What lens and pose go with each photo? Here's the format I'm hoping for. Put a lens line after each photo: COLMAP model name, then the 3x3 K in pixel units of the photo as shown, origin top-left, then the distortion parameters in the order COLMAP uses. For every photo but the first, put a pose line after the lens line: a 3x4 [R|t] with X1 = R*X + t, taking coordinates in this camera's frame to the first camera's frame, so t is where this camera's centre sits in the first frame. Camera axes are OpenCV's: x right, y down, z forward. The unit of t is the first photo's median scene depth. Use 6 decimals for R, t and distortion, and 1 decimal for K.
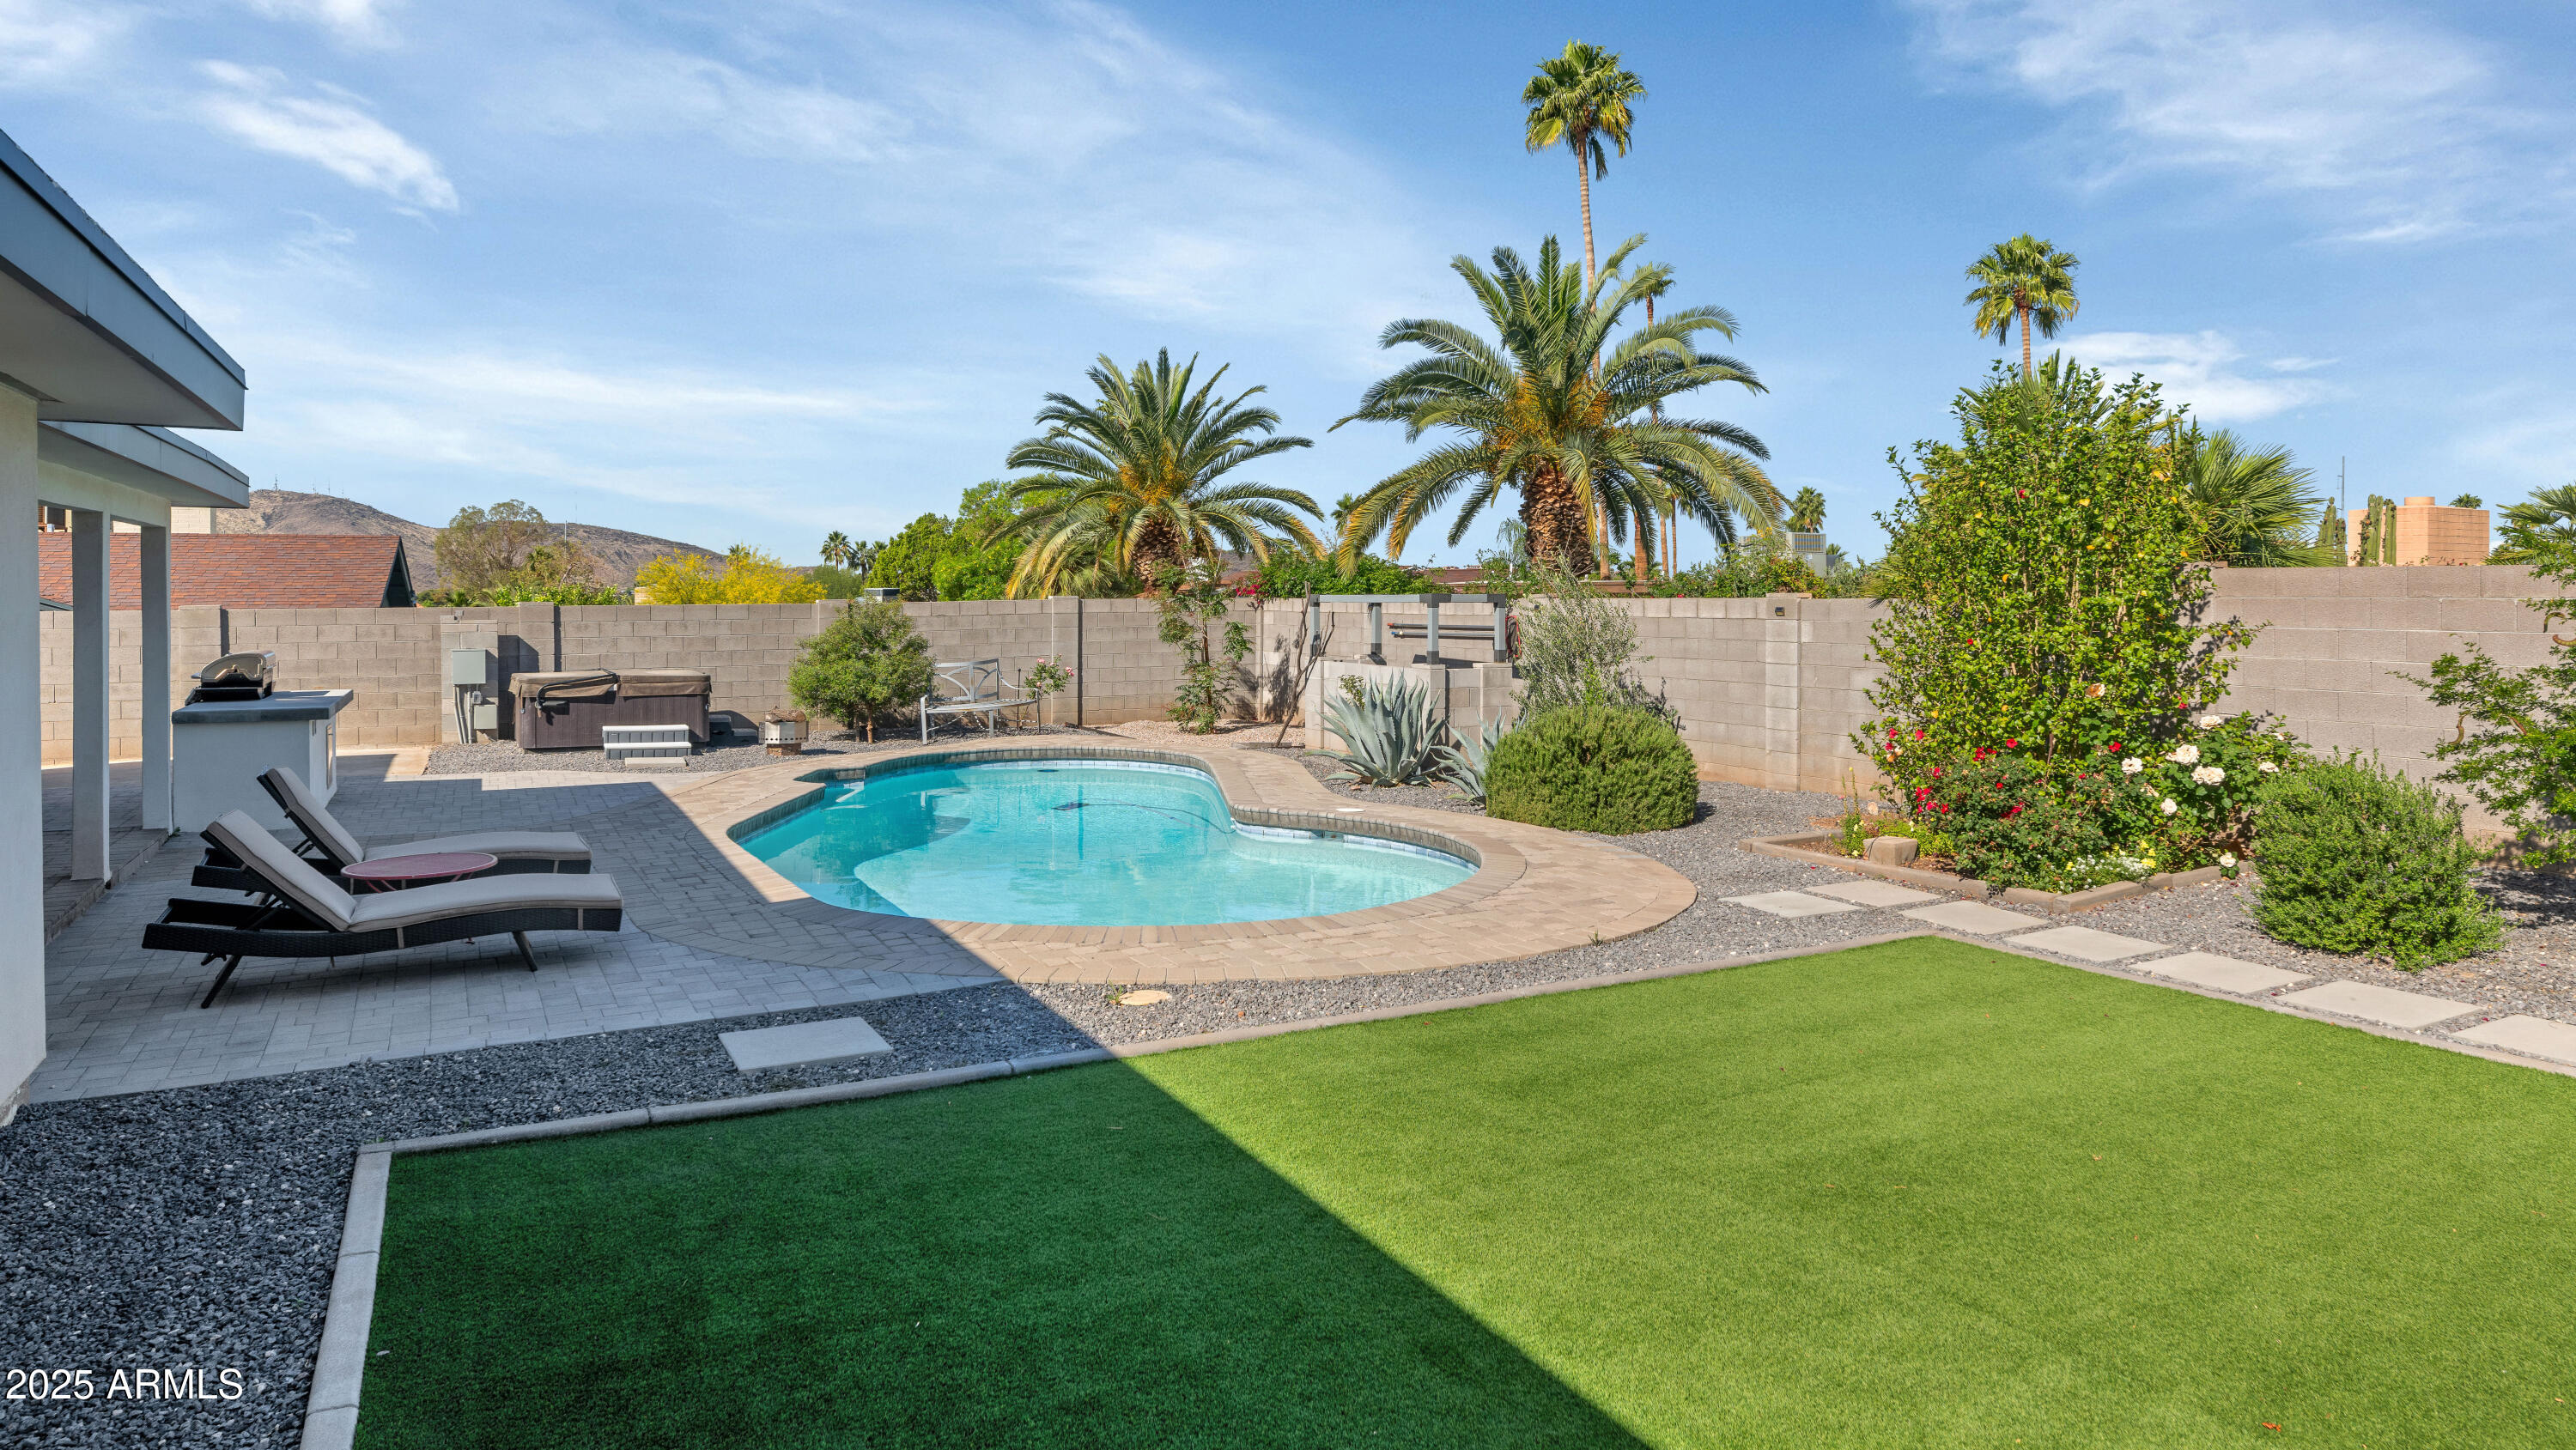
lens RADIAL K [[1549.5, 0, 1289.4], [0, 1549.5, 721.8], [0, 0, 1]] dist [-0.002088, -0.000131]
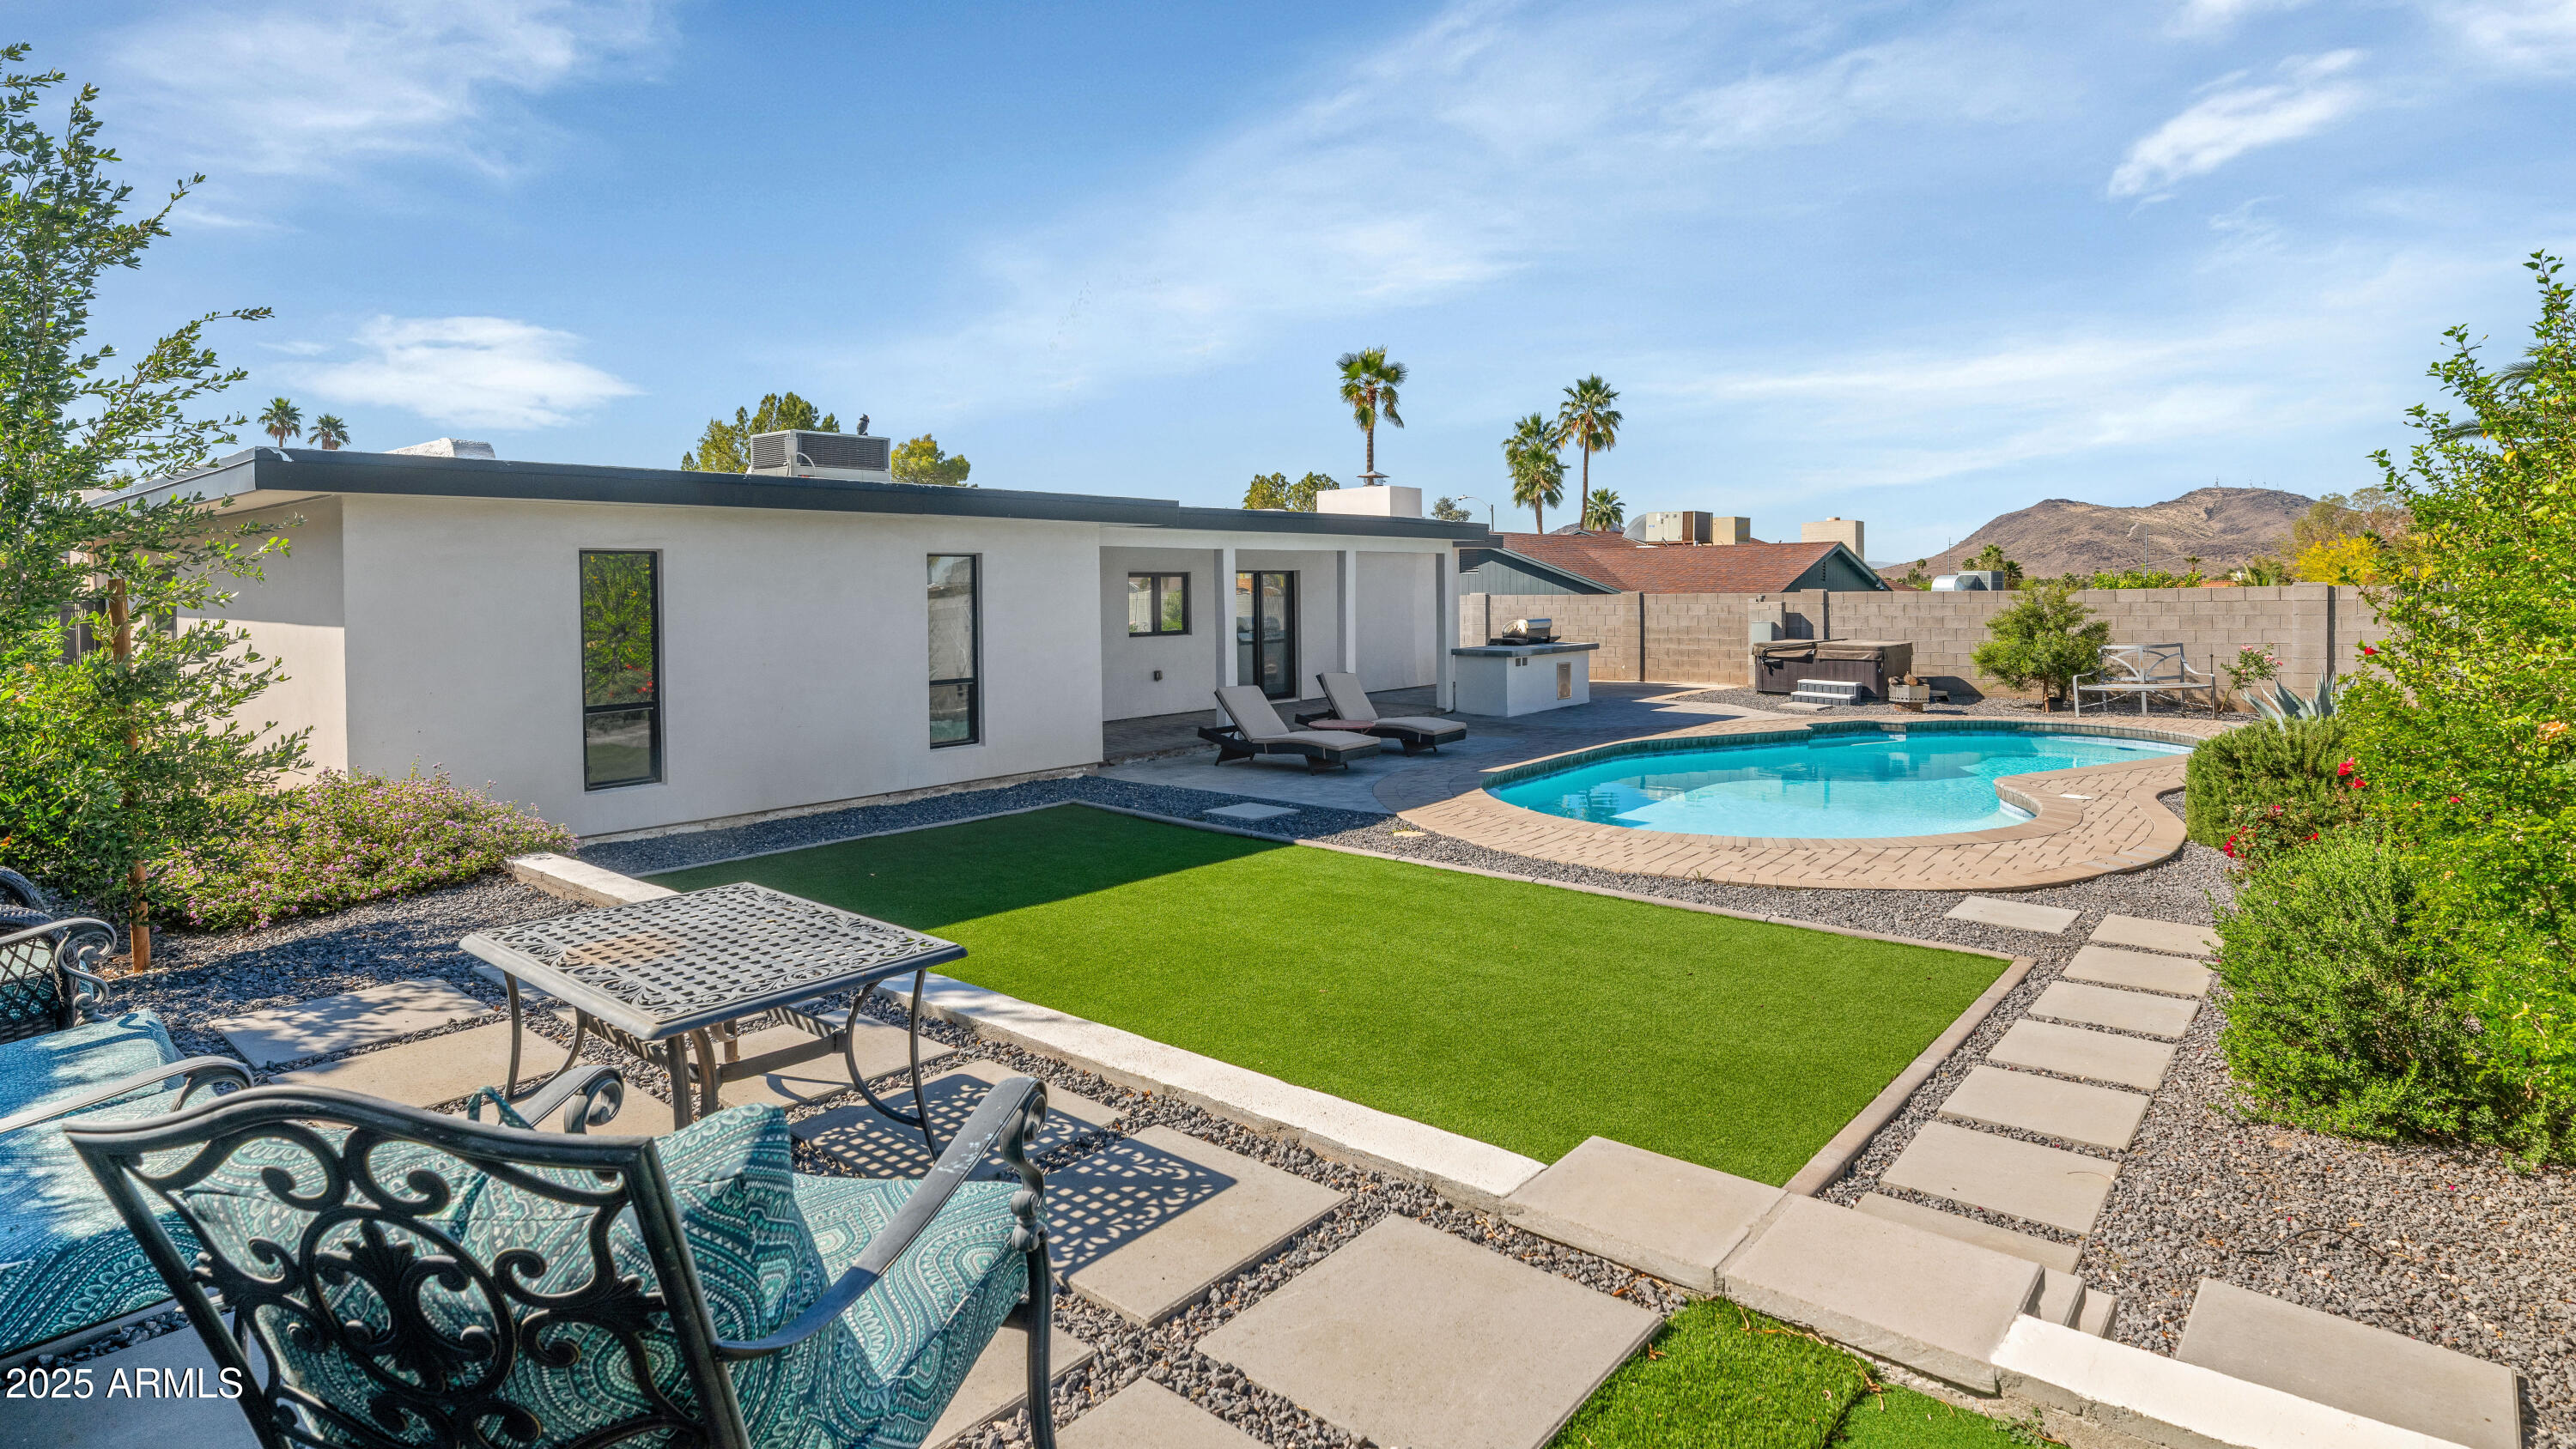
lens RADIAL K [[1296.9, 0, 1288.6], [0, 1296.9, 726.9], [0, 0, 1]] dist [0.000903, 0.000093]
pose [[0.367764, 0.098144, -0.924726, 0.417763], [-0.068304, 0.994580, 0.078394, -0.012942], [0.927407, 0.034332, 0.372474, 0.126742]]
